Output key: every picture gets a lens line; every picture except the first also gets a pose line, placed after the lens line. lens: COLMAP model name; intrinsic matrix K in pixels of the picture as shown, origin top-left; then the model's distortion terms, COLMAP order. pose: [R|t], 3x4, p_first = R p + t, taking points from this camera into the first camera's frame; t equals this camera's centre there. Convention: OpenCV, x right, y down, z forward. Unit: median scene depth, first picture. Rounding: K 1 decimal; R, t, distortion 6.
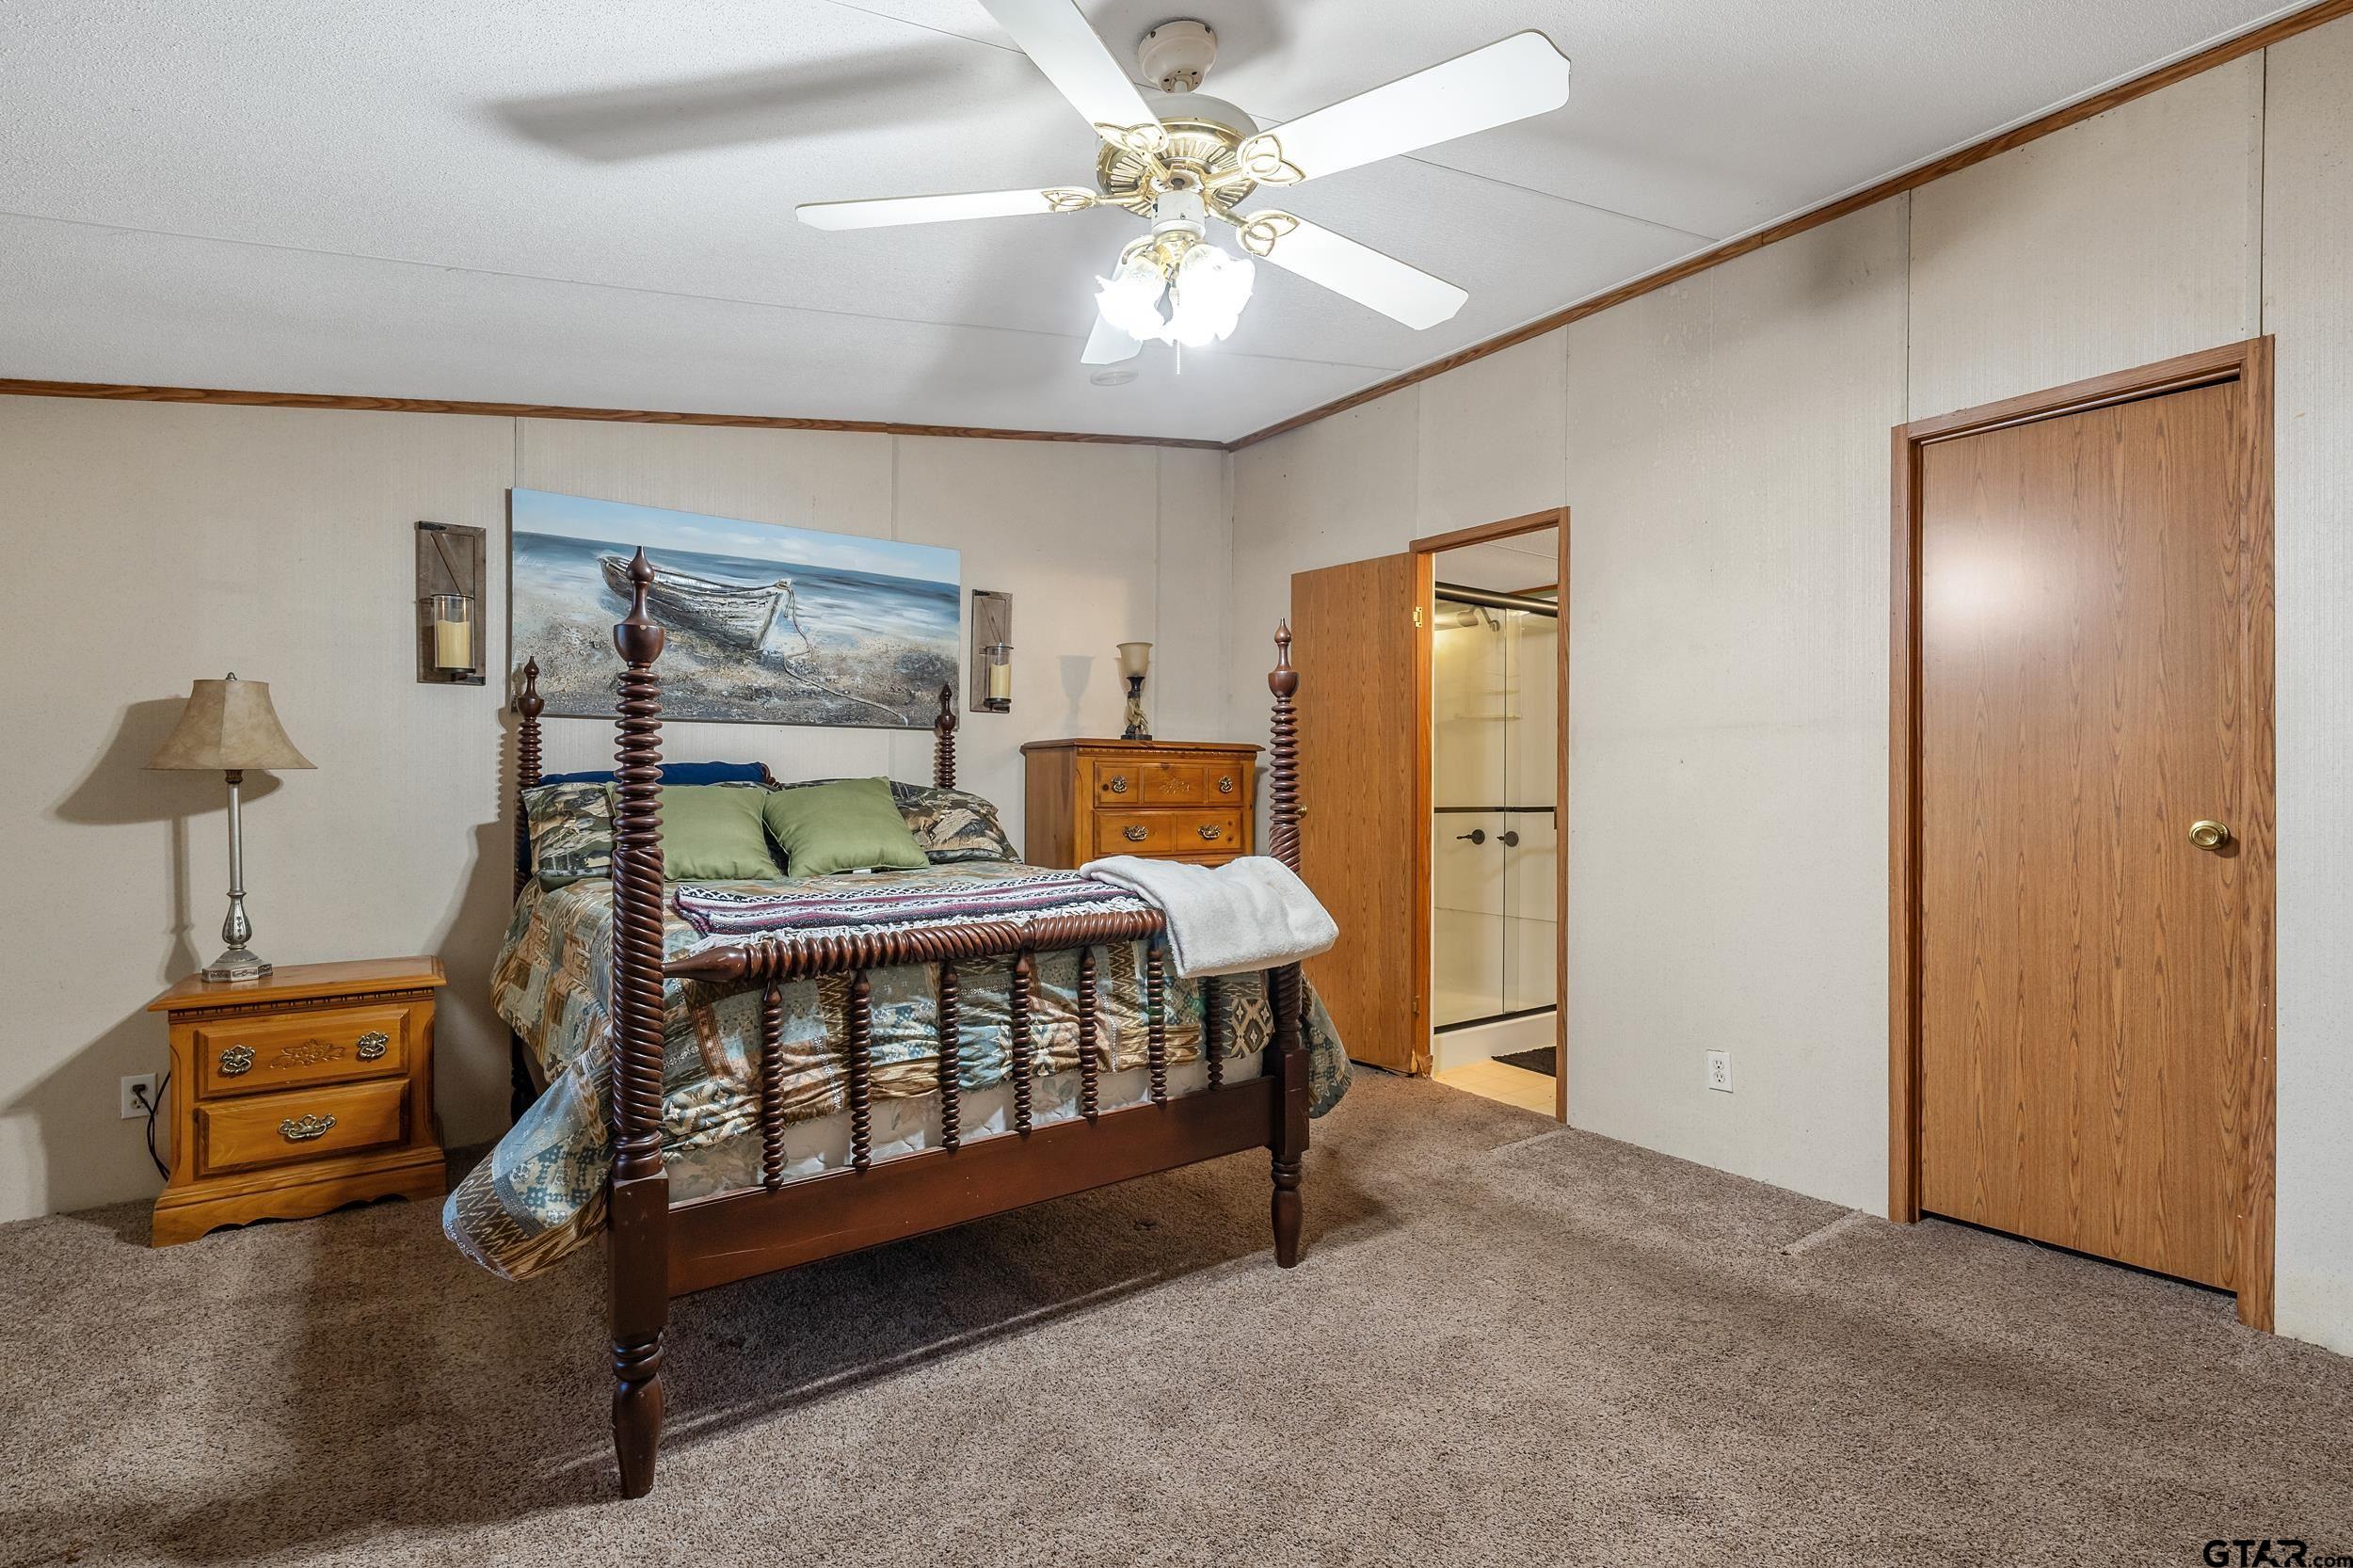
lens RADIAL K [[1055.4, 0, 1176.5], [0, 1055.4, 784.0], [0, 0, 1]] dist [-0.000599, -0.000001]
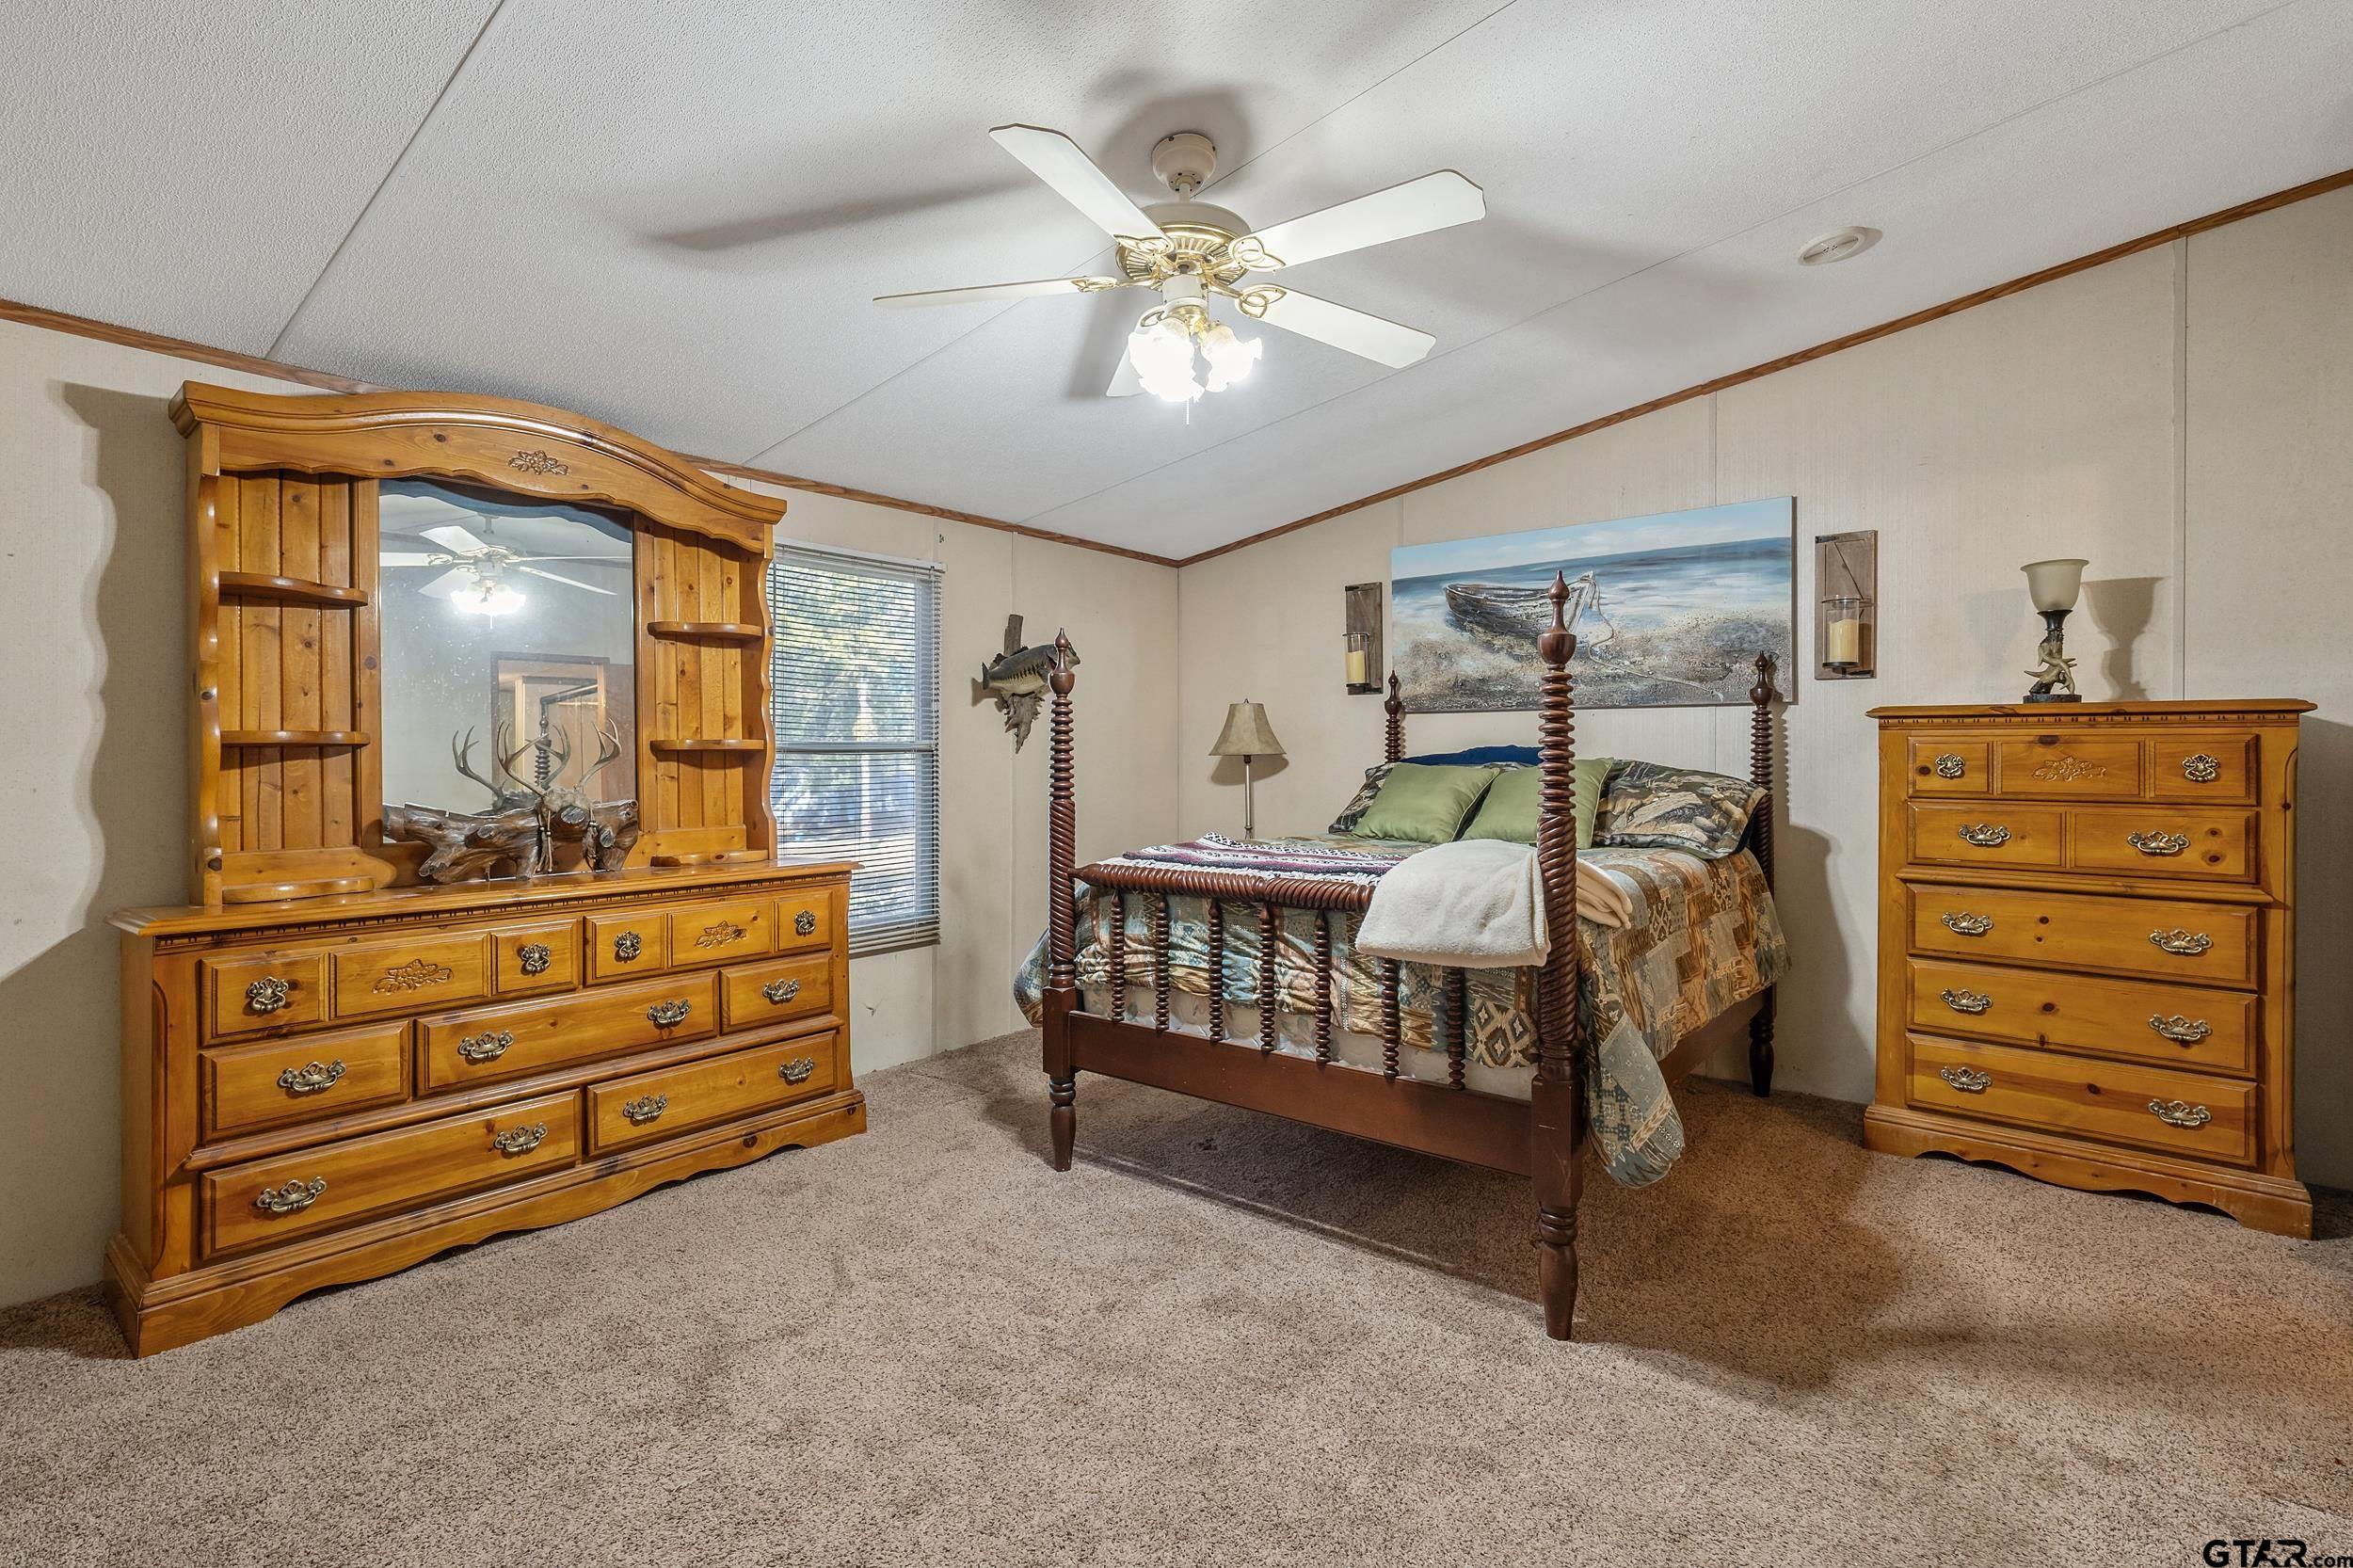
lens RADIAL K [[1028.8, 0, 1173.0], [0, 1028.8, 770.7], [0, 0, 1]] dist [0.000068, 0.000168]
pose [[0.292885, 0.008378, -0.956111, 0.881967], [-0.003356, 0.999964, 0.007735, -0.000734], [0.956142, 0.000943, 0.292903, 0.514624]]
